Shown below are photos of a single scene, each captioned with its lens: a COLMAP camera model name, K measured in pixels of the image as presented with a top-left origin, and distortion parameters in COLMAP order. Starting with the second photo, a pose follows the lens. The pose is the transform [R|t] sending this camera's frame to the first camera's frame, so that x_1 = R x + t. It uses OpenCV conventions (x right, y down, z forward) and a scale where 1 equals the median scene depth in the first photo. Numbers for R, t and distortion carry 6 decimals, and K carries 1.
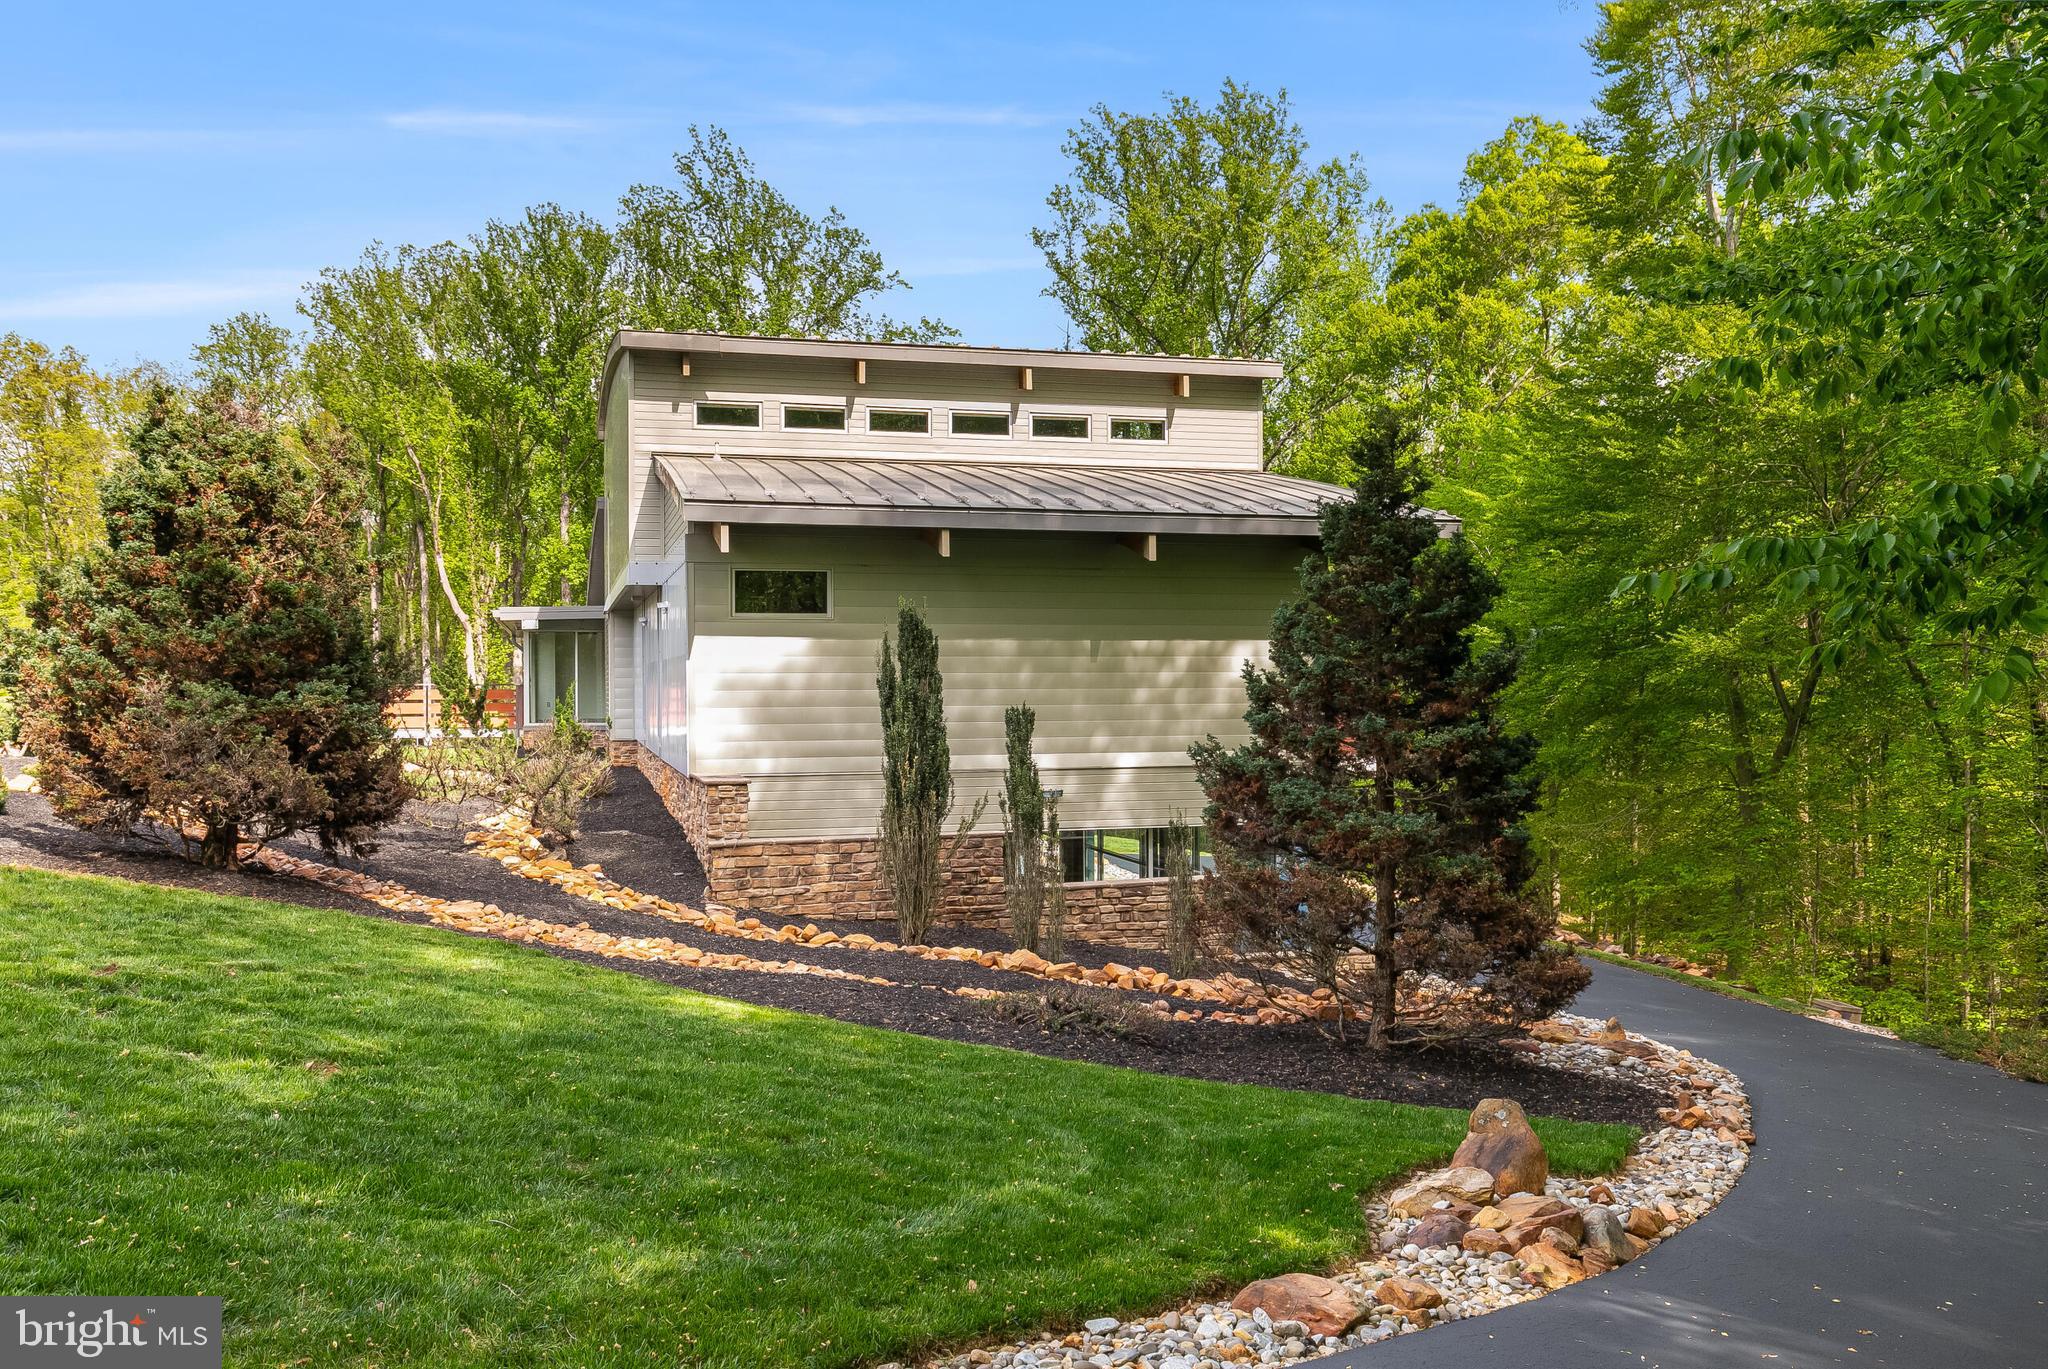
lens RADIAL K [[1676.7, 0, 1024.0], [0, 1676.7, 684.5], [0, 0, 1]] dist [0.091295, 0.000662]
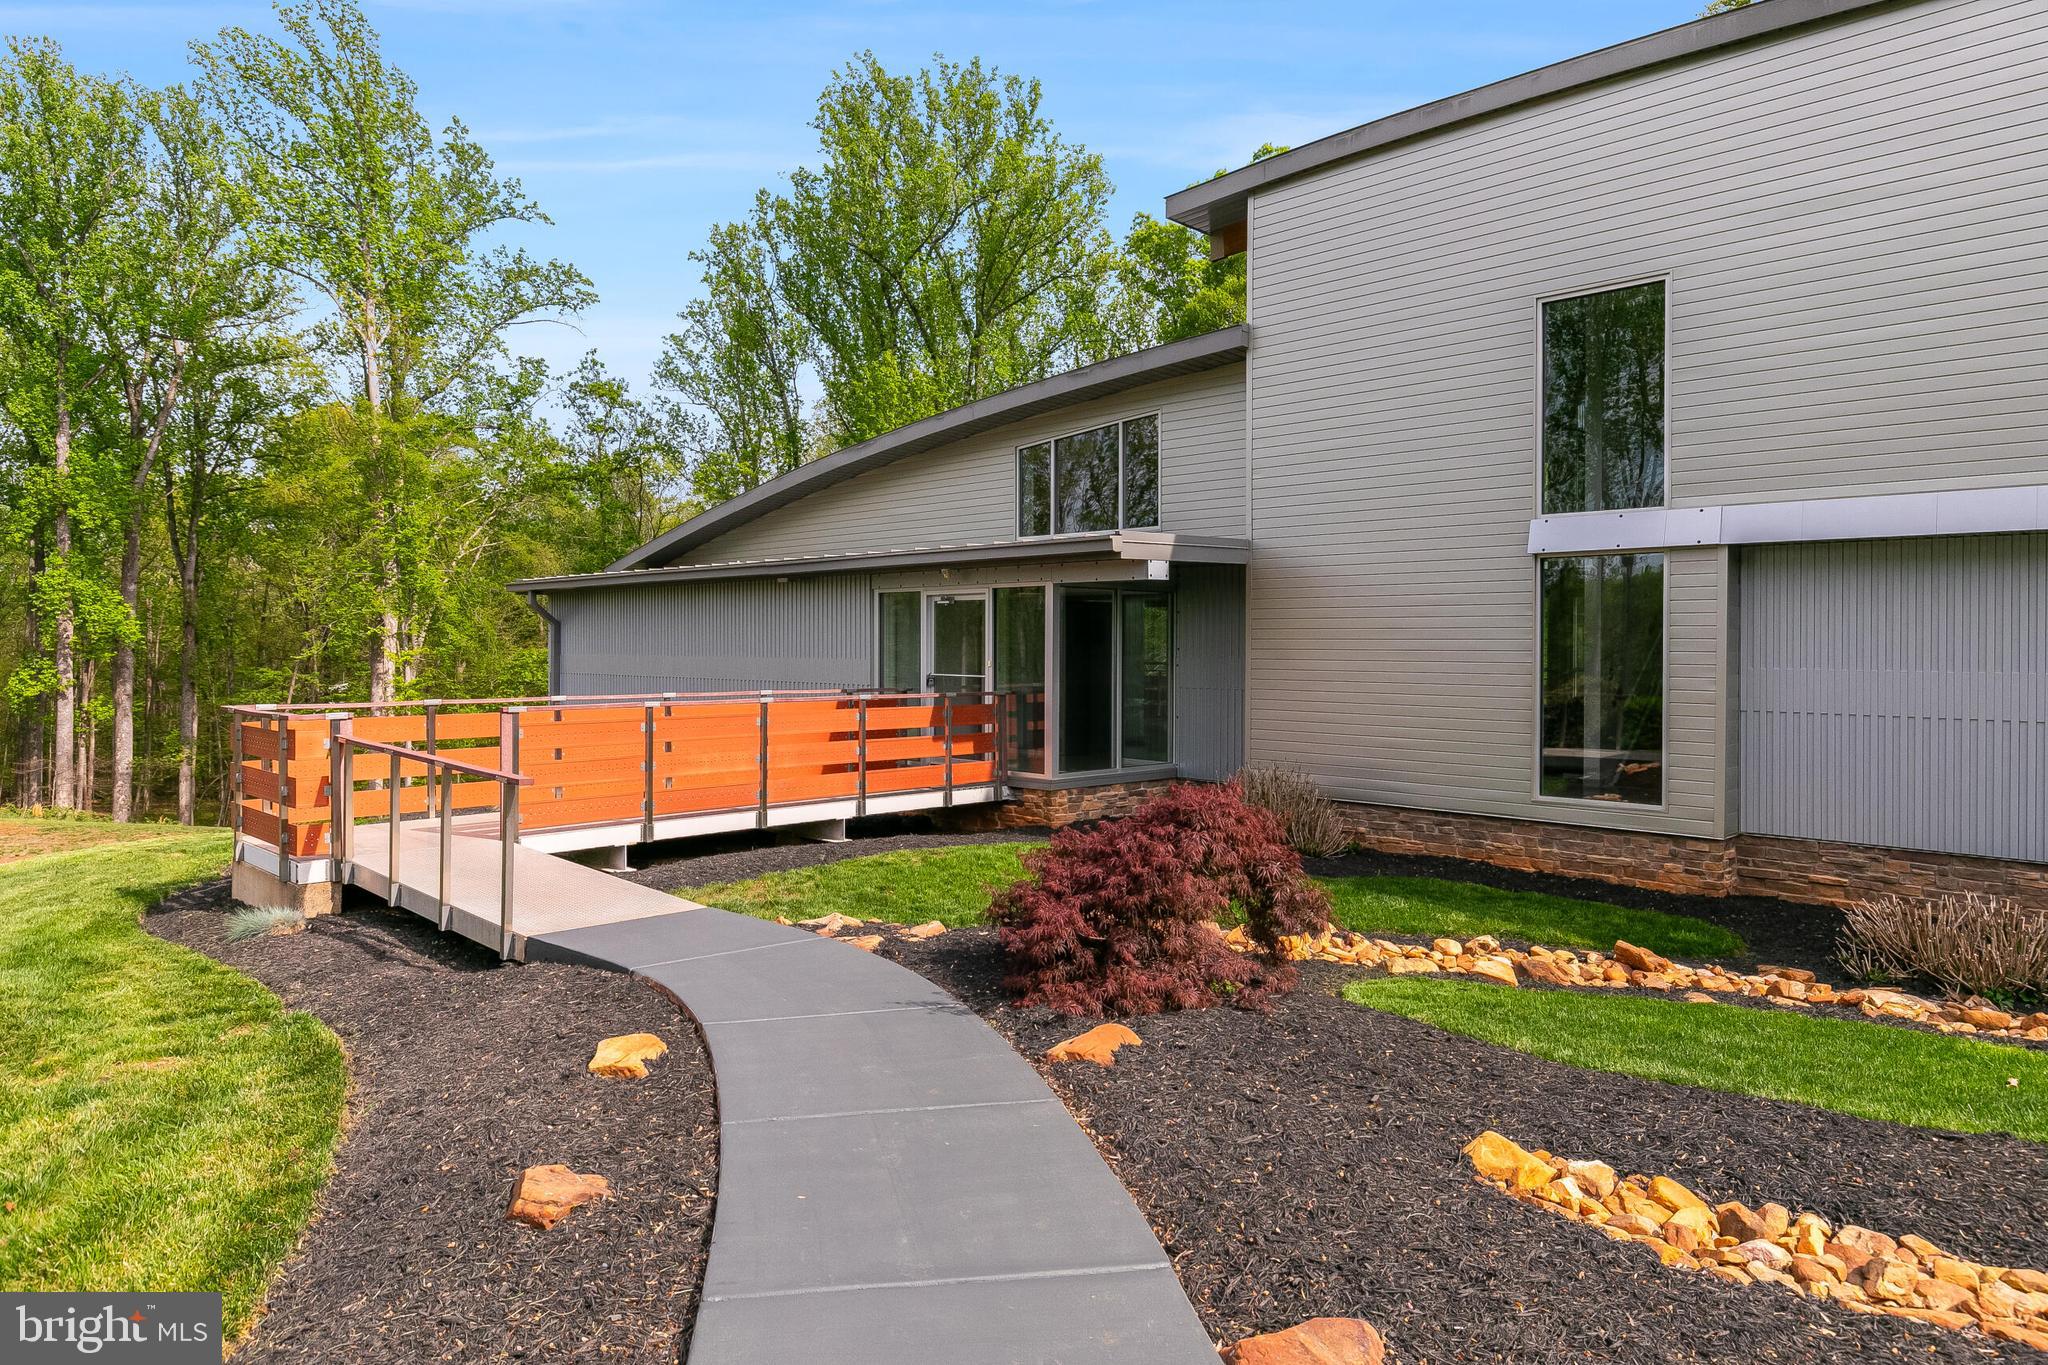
lens RADIAL K [[1263.1, 0, 1024.0], [0, 1263.1, 682.5], [0, 0, 1]] dist [0.001015, 0.001849]
pose [[0.865985, -0.004267, 0.500051, -0.285852], [-0.009086, 0.999664, 0.024266, -0.007057], [-0.499987, -0.025557, 0.865656, 0.405799]]
